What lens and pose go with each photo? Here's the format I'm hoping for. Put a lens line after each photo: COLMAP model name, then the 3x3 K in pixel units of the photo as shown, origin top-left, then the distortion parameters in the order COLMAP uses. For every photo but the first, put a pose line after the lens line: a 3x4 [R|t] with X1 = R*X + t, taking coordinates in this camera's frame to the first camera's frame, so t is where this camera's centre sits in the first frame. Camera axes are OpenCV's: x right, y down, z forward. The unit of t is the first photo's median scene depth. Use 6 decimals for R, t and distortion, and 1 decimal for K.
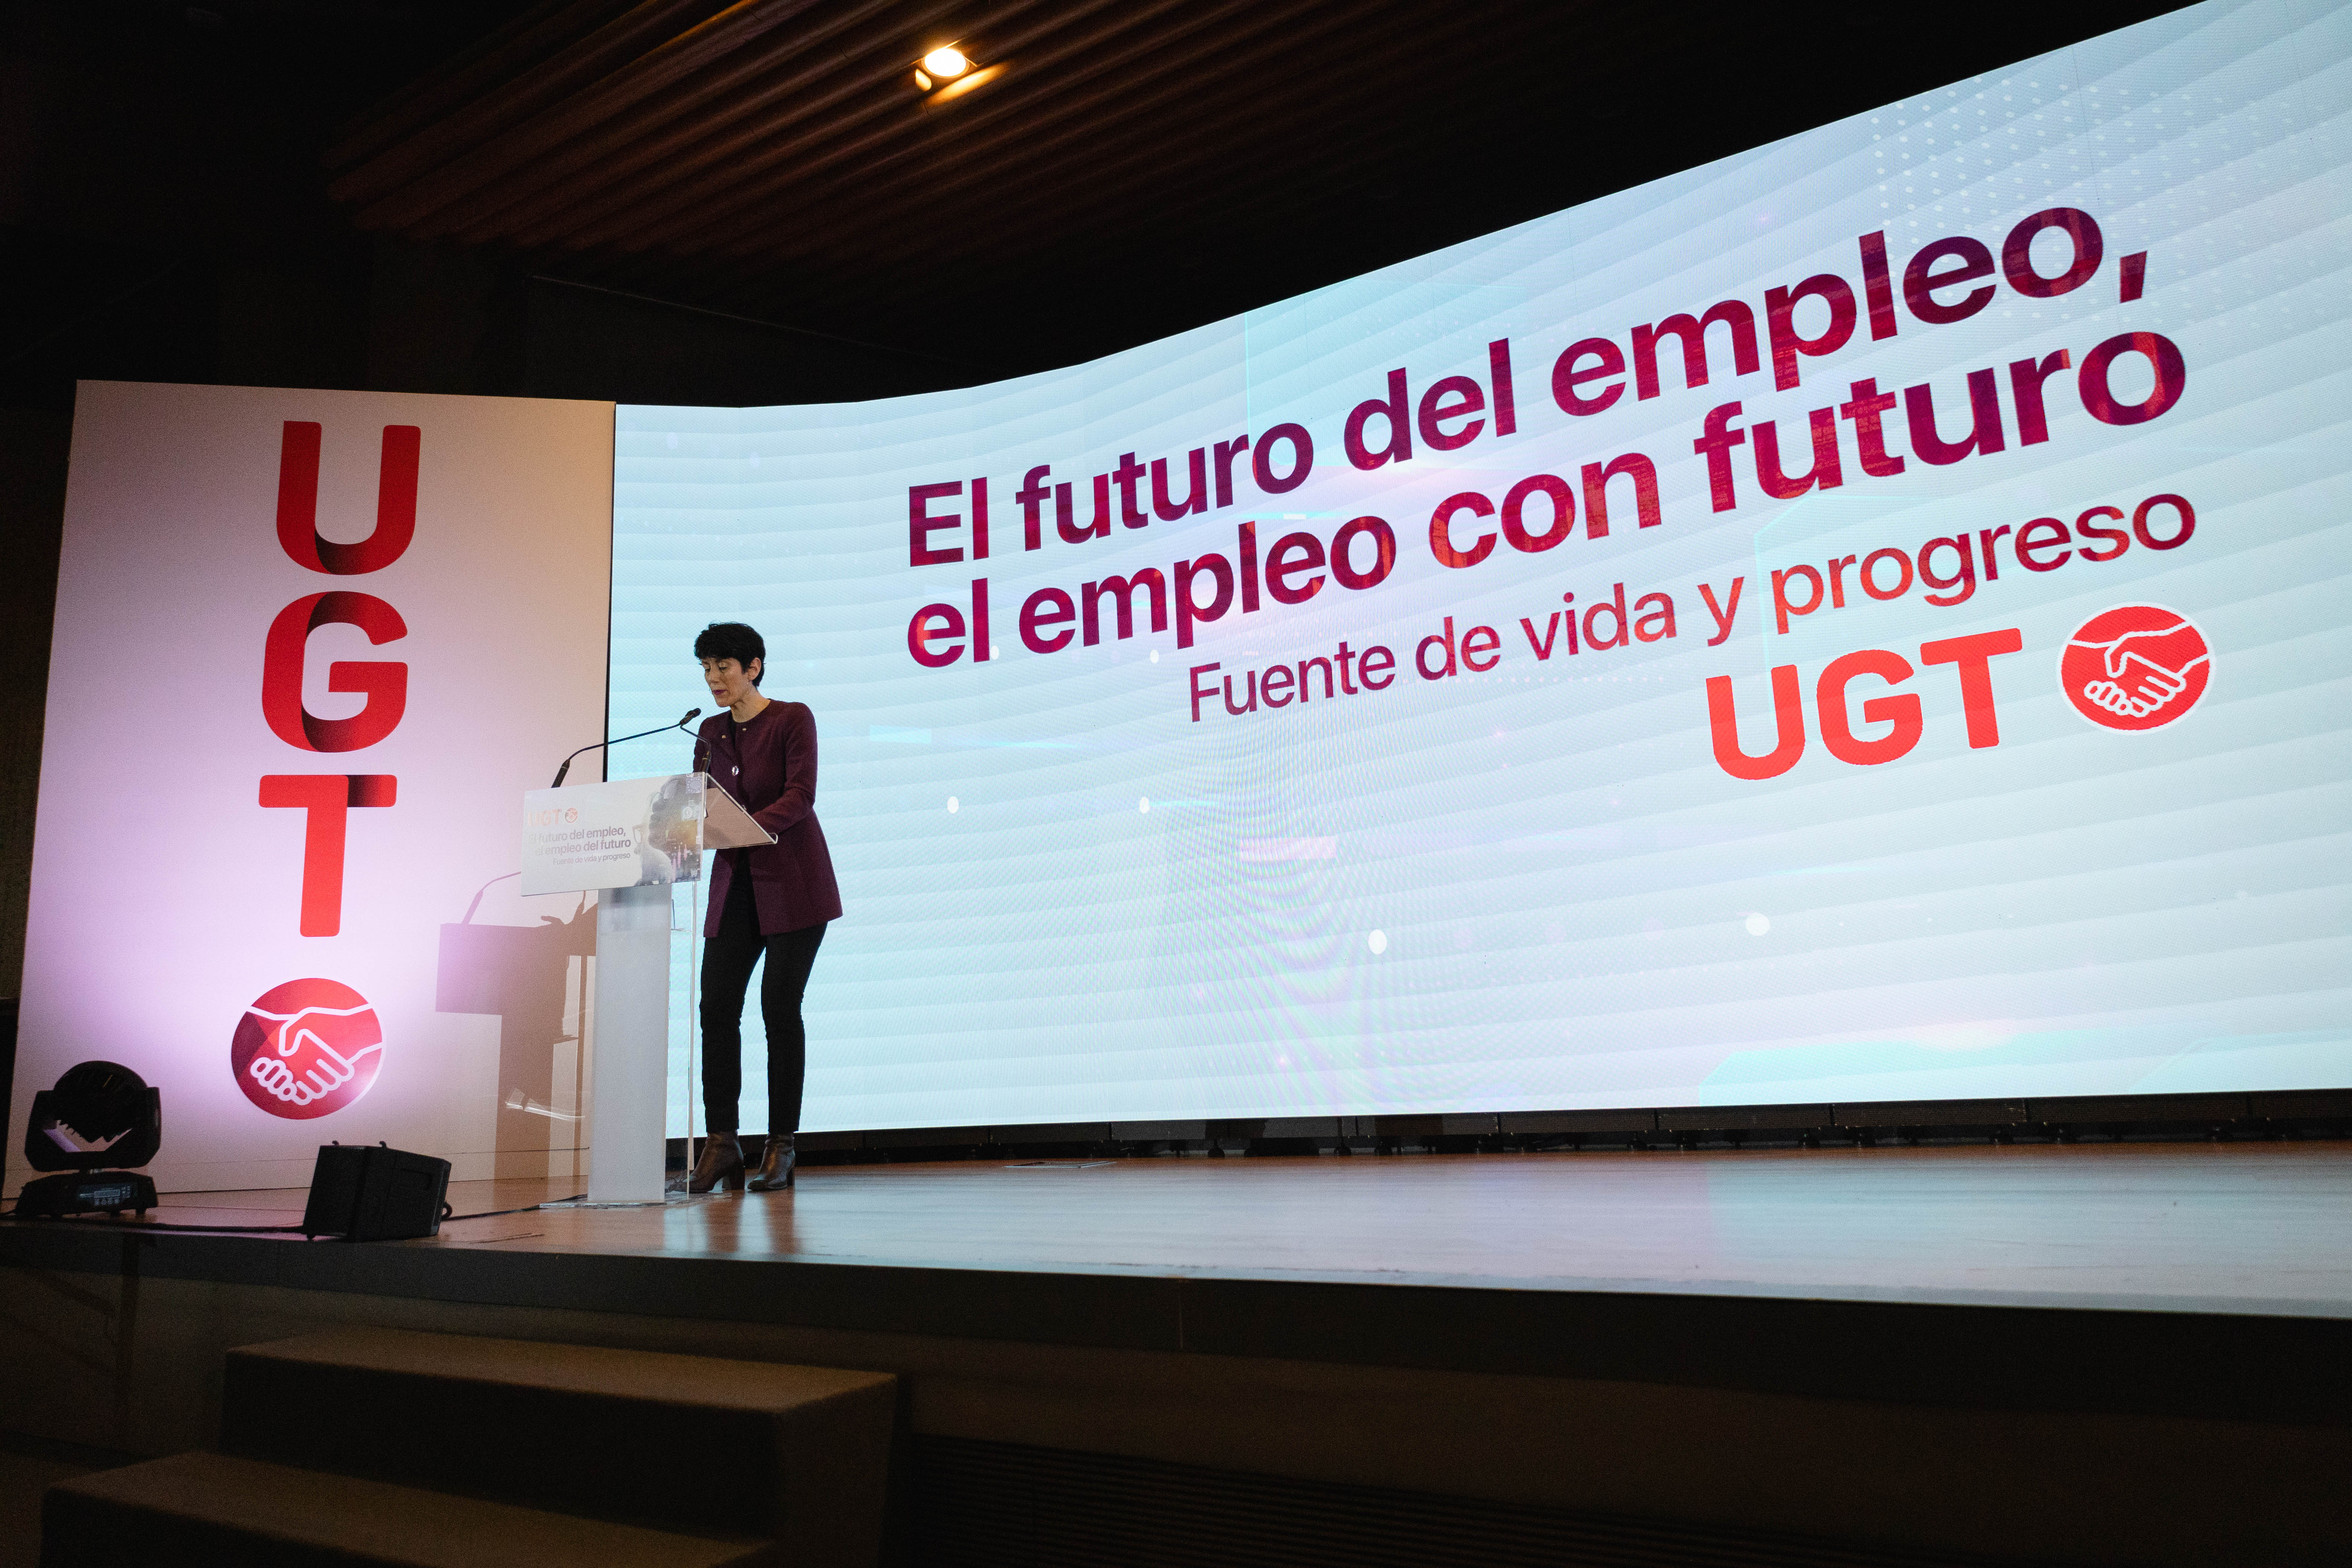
lens RADIAL K [[1546.4, 0, 1195.1], [0, 1546.4, 776.5], [0, 0, 1]] dist [-0.000509, 0.013194]
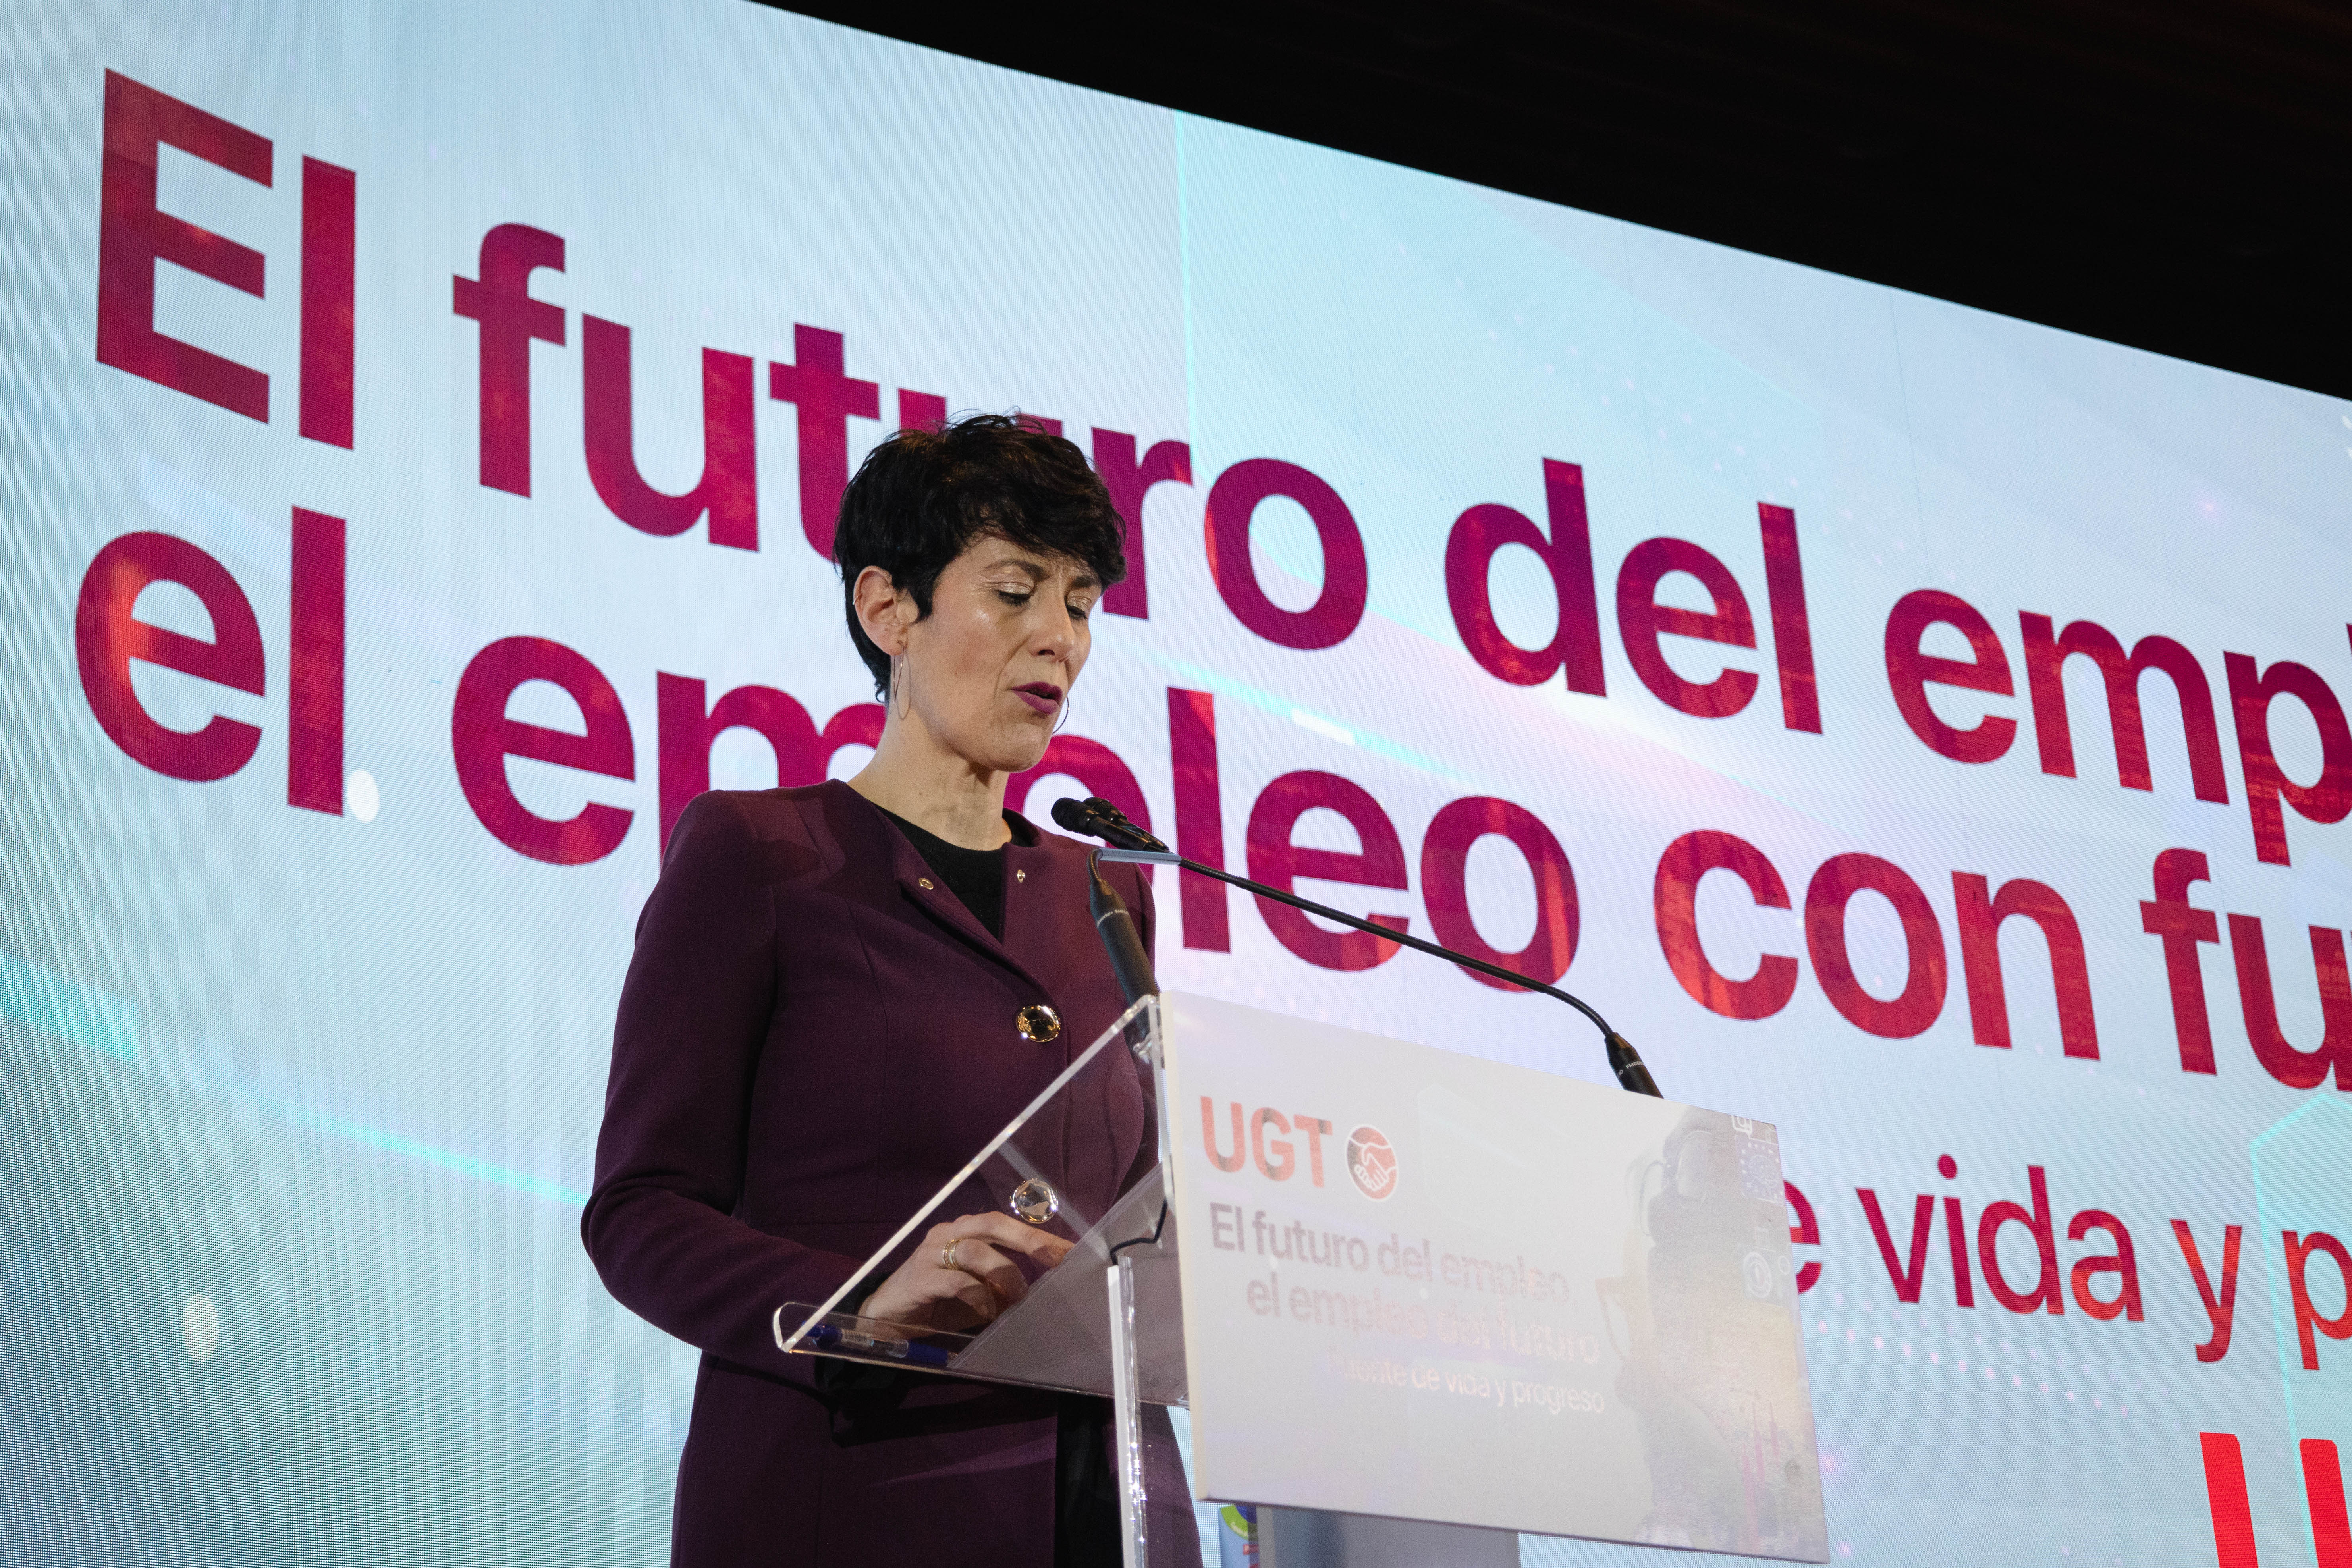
lens RADIAL K [[4026.9, 0, 1175.3], [0, 4026.9, 799.4], [0, 0, 1]] dist [0.036328, 0.000000]
pose [[0.472106, 0.307225, 0.826274, -0.738102], [-0.130199, 0.951327, -0.279331, 0.113317], [-0.871874, 0.024294, 0.489127, 0.608853]]
